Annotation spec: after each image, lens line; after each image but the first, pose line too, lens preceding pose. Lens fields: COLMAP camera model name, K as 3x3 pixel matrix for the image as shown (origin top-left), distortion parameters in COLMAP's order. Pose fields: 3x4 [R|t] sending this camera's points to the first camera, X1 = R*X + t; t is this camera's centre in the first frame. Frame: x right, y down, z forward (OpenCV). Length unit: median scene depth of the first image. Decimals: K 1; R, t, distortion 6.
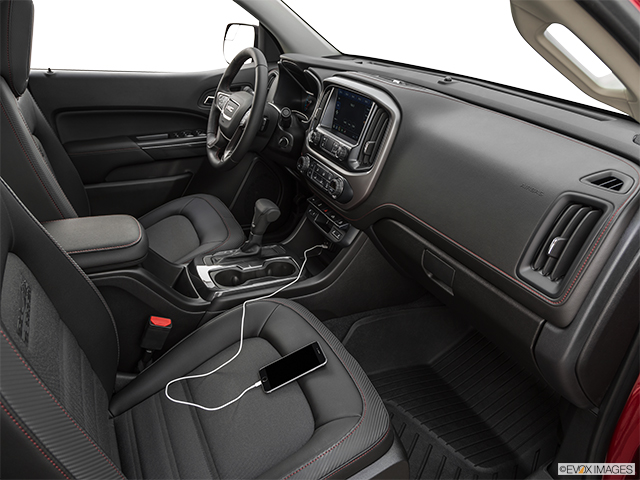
lens RADIAL K [[449.4, 0, 320.0], [0, 449.4, 240.0], [0, 0, 1]] dist [-0.030332, 0.003179]
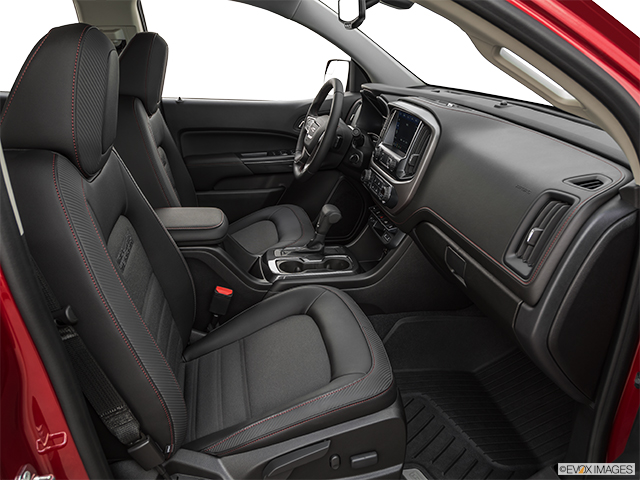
lens RADIAL K [[449.4, 0, 320.0], [0, 449.4, 240.0], [0, 0, 1]] dist [-0.030332, 0.003179]
pose [[0.967840, 0.071835, -0.241094, 0.143121], [-0.088784, 0.994231, -0.060177, 0.075061], [0.235380, 0.079647, 0.968634, -0.127265]]
